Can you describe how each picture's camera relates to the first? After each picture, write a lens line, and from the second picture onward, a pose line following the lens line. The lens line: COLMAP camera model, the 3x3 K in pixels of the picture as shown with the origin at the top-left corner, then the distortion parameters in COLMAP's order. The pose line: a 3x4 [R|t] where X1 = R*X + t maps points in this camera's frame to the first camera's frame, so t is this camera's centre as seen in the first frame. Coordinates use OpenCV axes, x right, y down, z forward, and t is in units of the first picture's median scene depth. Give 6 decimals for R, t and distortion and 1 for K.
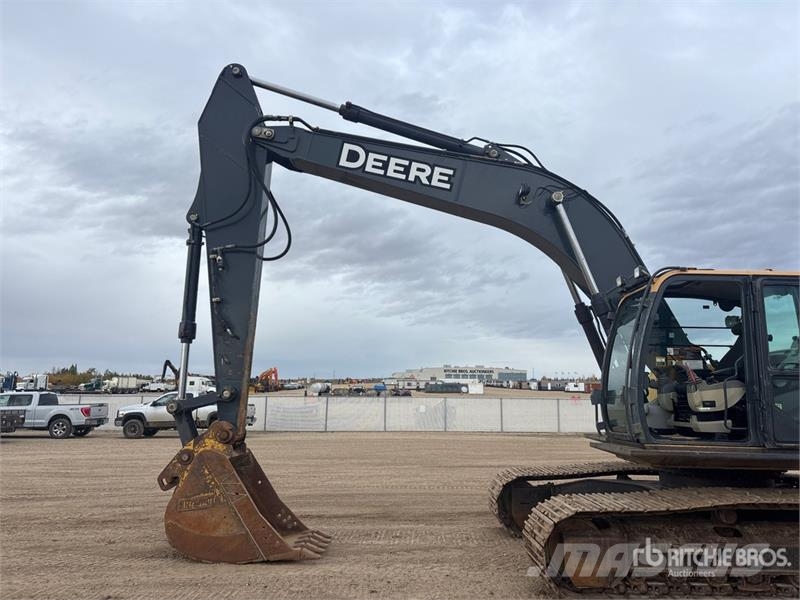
lens RADIAL K [[602.2, 0, 403.4], [0, 602.2, 297.1], [0, 0, 1]] dist [0.054129, -0.058093]
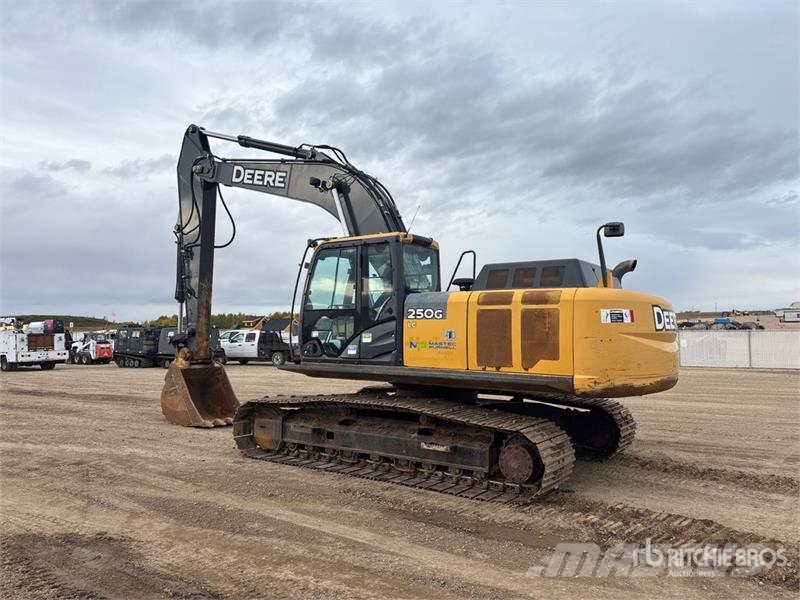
lens RADIAL K [[602.2, 0, 403.0], [0, 602.2, 297.7], [0, 0, 1]] dist [0.038579, -0.032912]
pose [[0.821984, -0.045020, -0.567729, 1.042532], [0.104755, 0.991814, 0.073020, 0.004503], [0.559794, -0.119493, 0.819971, -0.035047]]
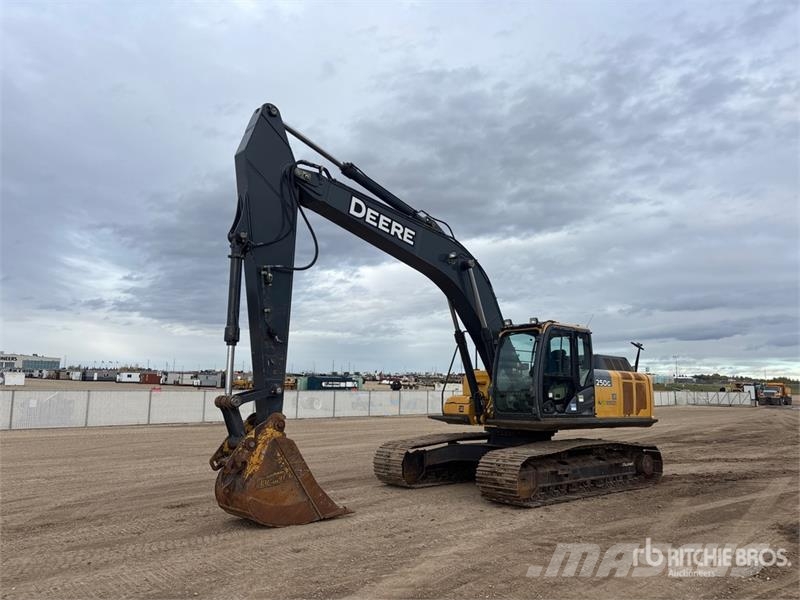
lens RADIAL K [[602.2, 0, 403.4], [0, 602.2, 297.1], [0, 0, 1]] dist [0.054129, -0.058093]
pose [[0.748158, 0.098652, 0.656146, -0.810272], [-0.108876, 0.993734, -0.025265, -0.019166], [-0.654527, -0.052536, 0.754211, -0.053672]]
